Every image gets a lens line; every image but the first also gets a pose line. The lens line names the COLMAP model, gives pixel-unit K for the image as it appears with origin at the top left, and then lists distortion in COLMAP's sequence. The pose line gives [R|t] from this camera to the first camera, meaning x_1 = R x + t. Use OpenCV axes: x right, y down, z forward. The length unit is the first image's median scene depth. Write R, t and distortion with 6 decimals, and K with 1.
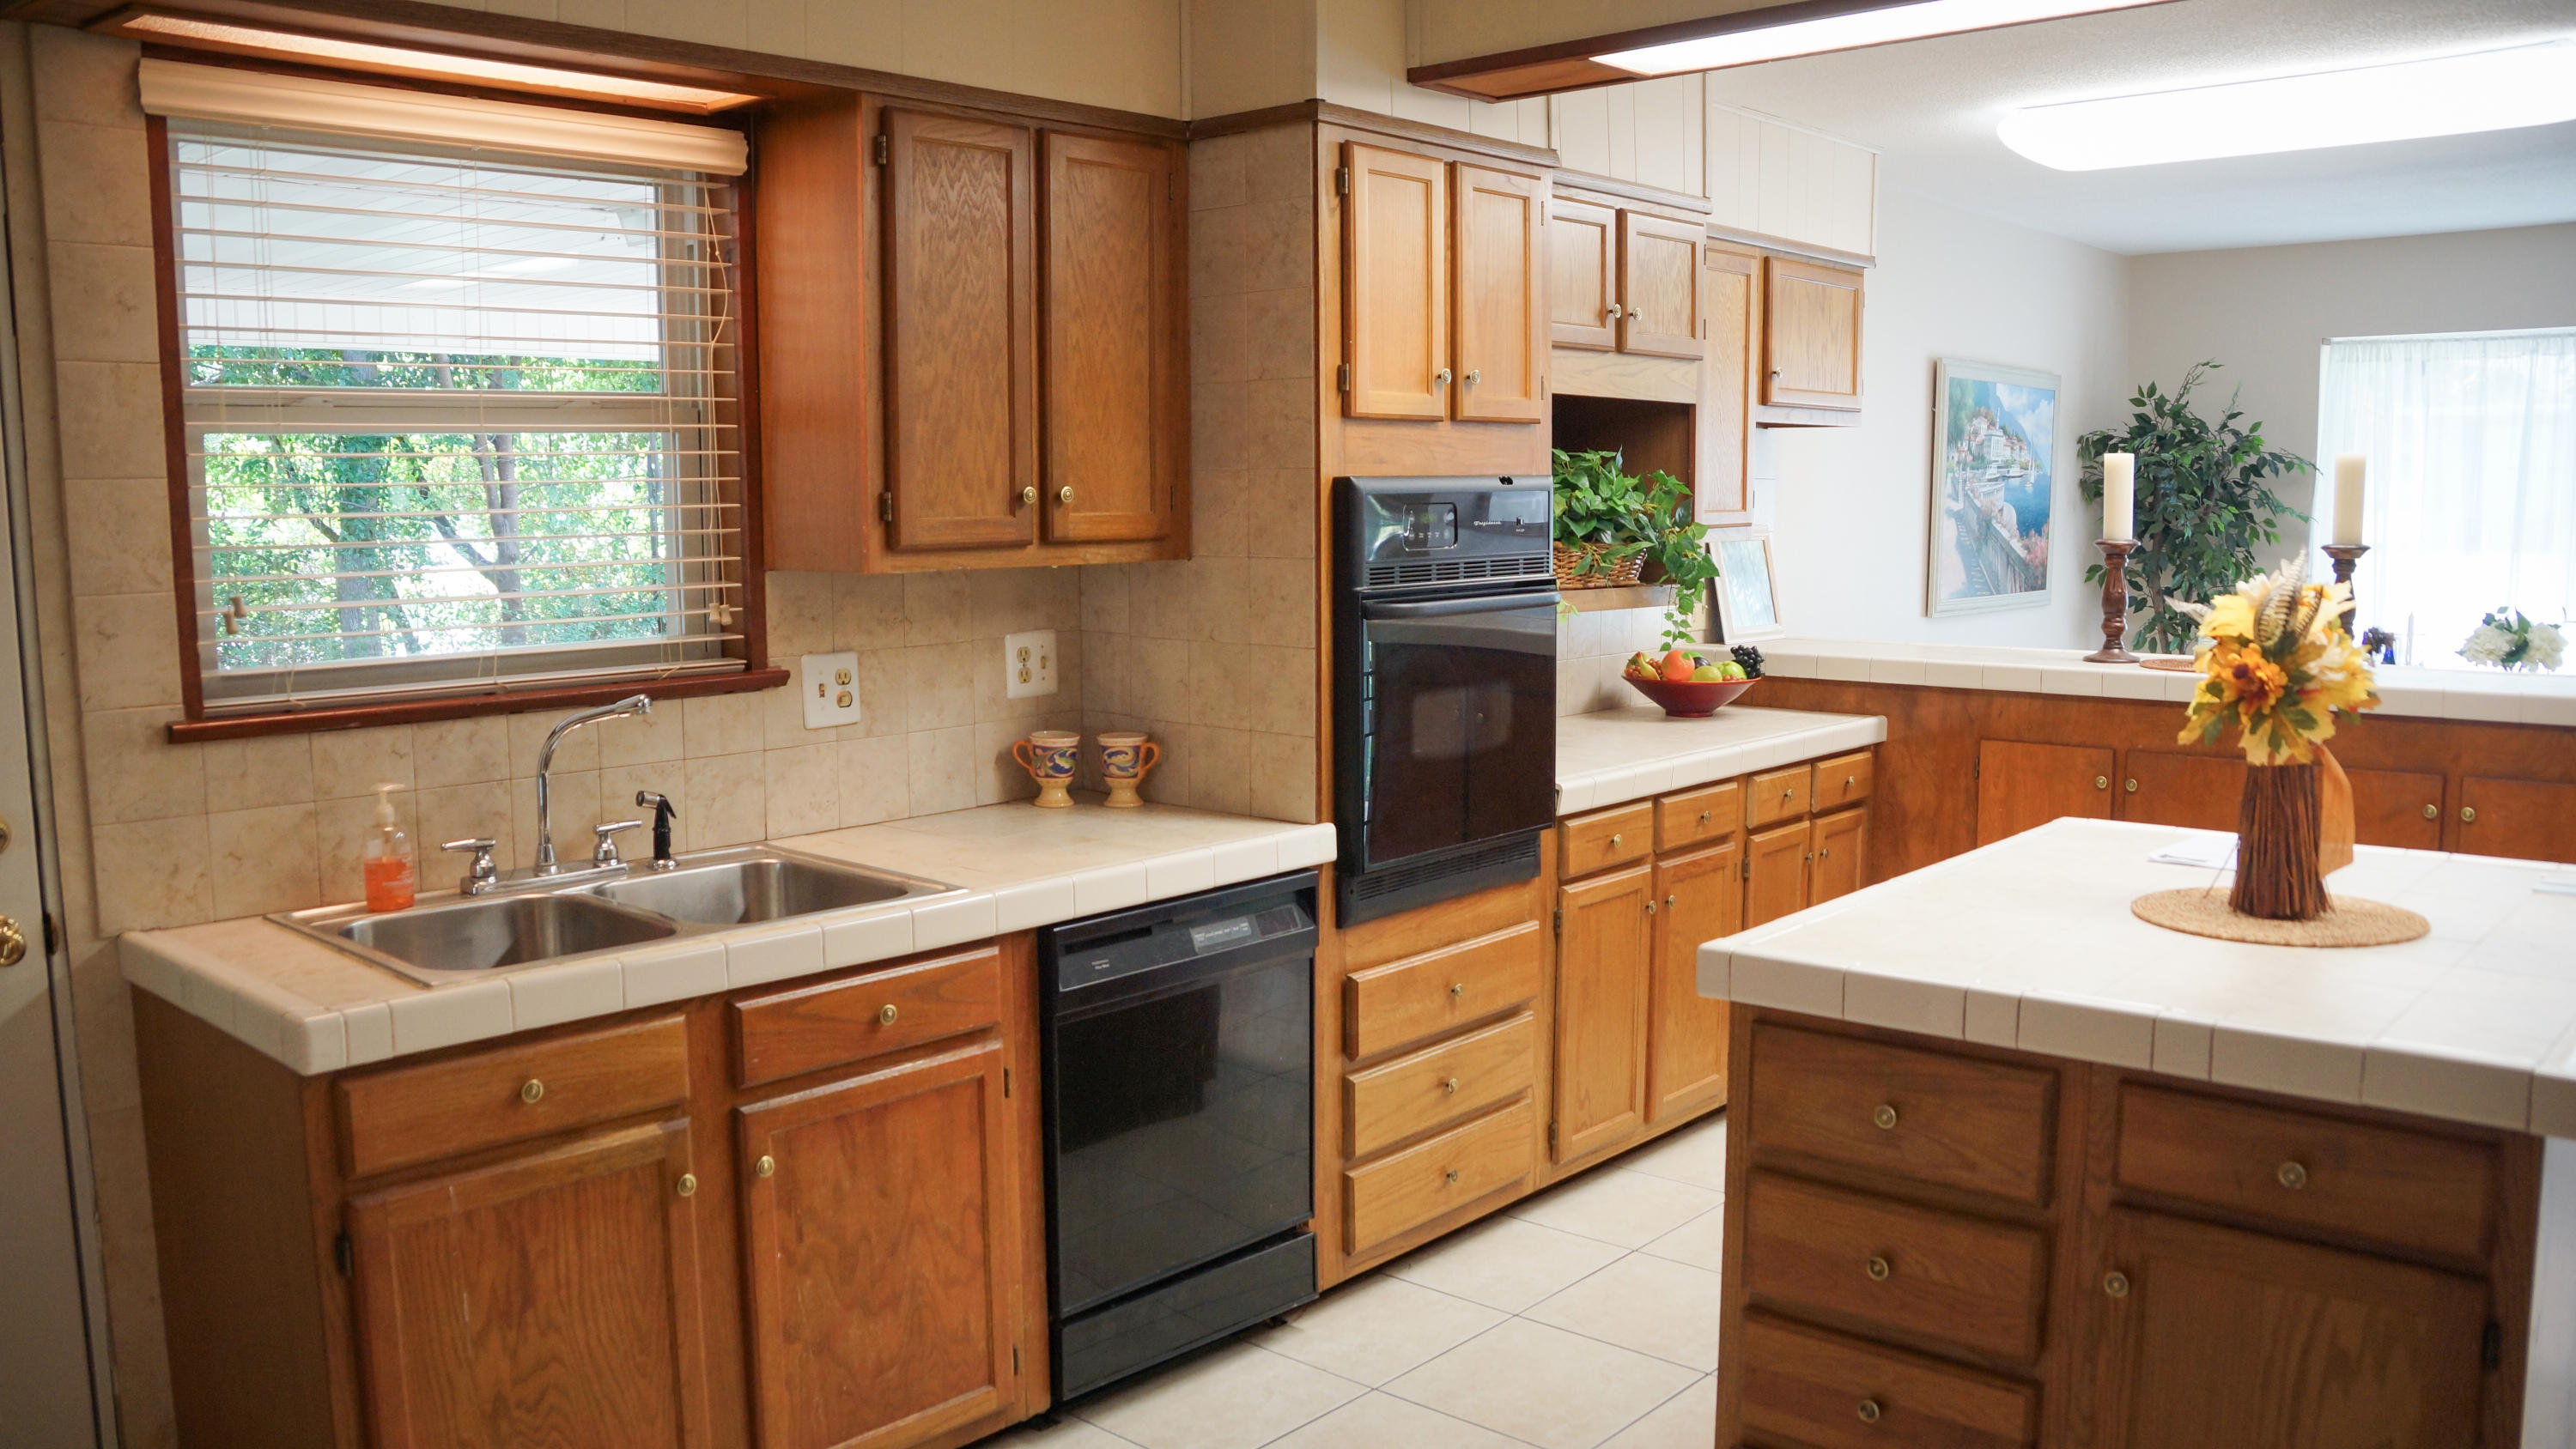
lens RADIAL K [[2023.8, 0, 1288.8], [0, 2023.8, 726.1], [0, 0, 1]] dist [-0.129431, 0.019055]
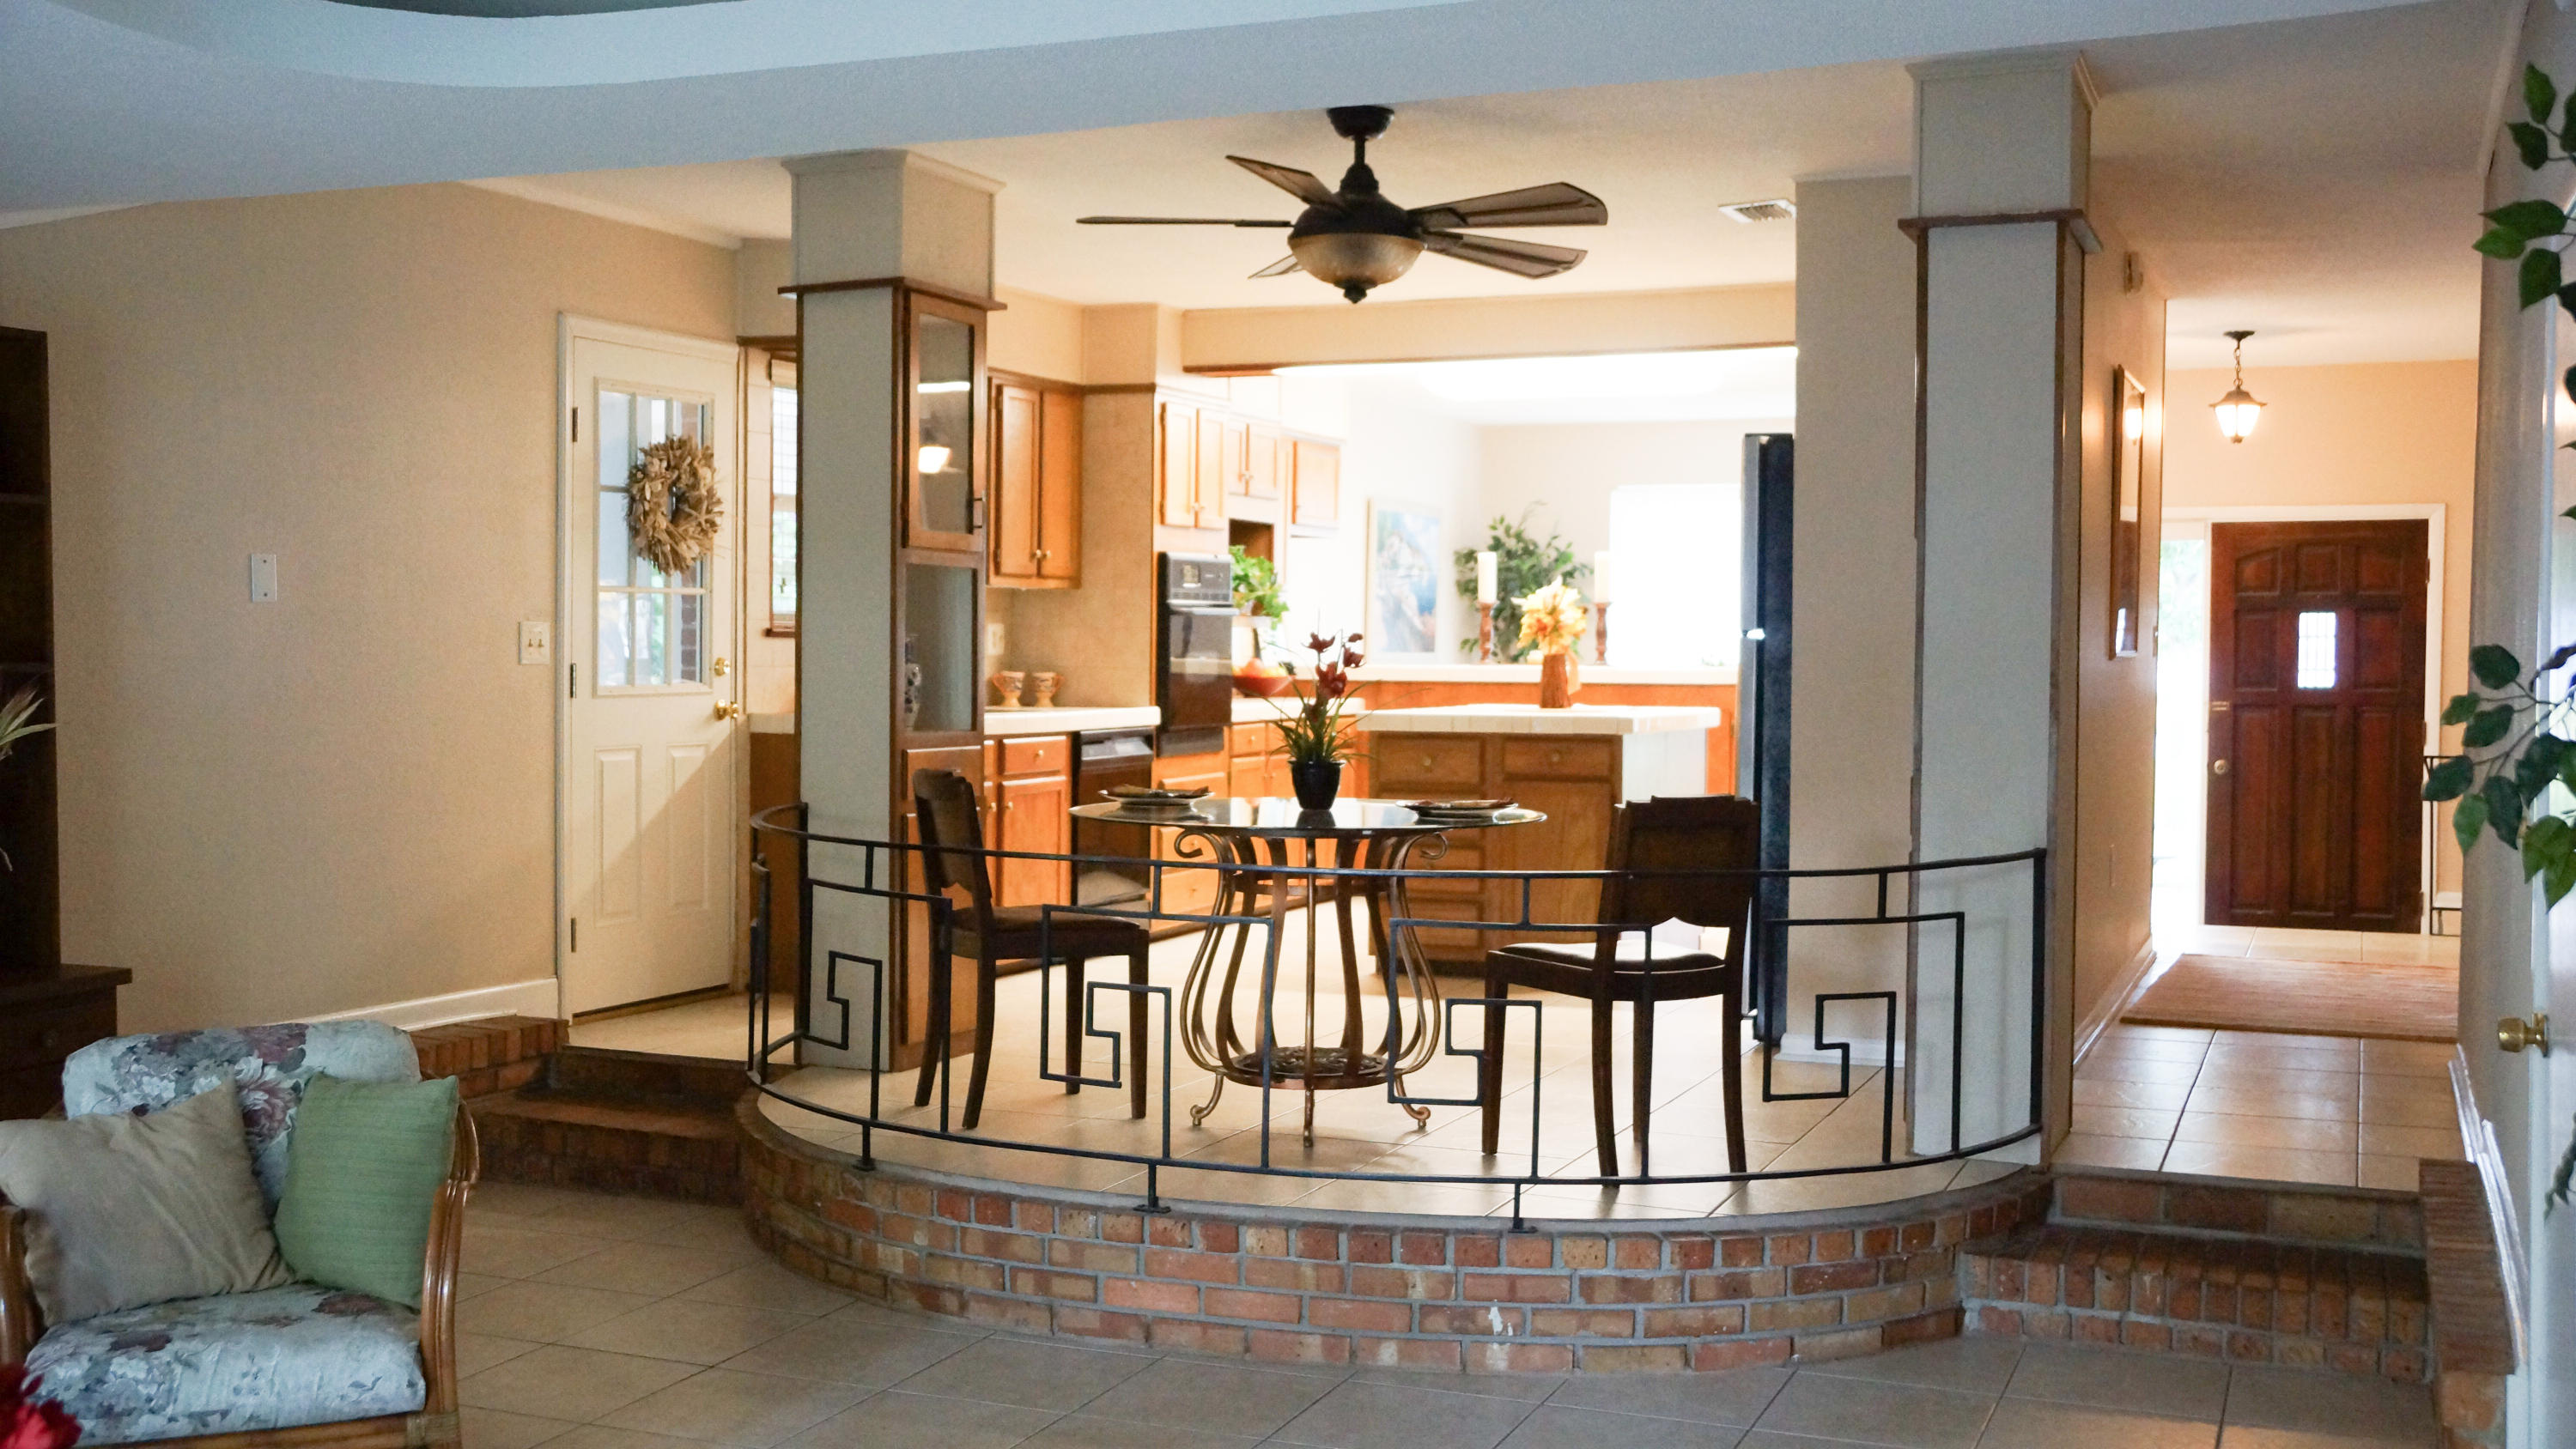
lens RADIAL K [[2643.7, 0, 1285.1], [0, 2643.7, 718.5], [0, 0, 1]] dist [0.001271, 0.000000]
pose [[0.945807, 0.008054, 0.324628, -0.718642], [0.019361, 0.996515, -0.081132, 0.272215], [-0.324150, 0.083021, 0.942356, -1.613001]]
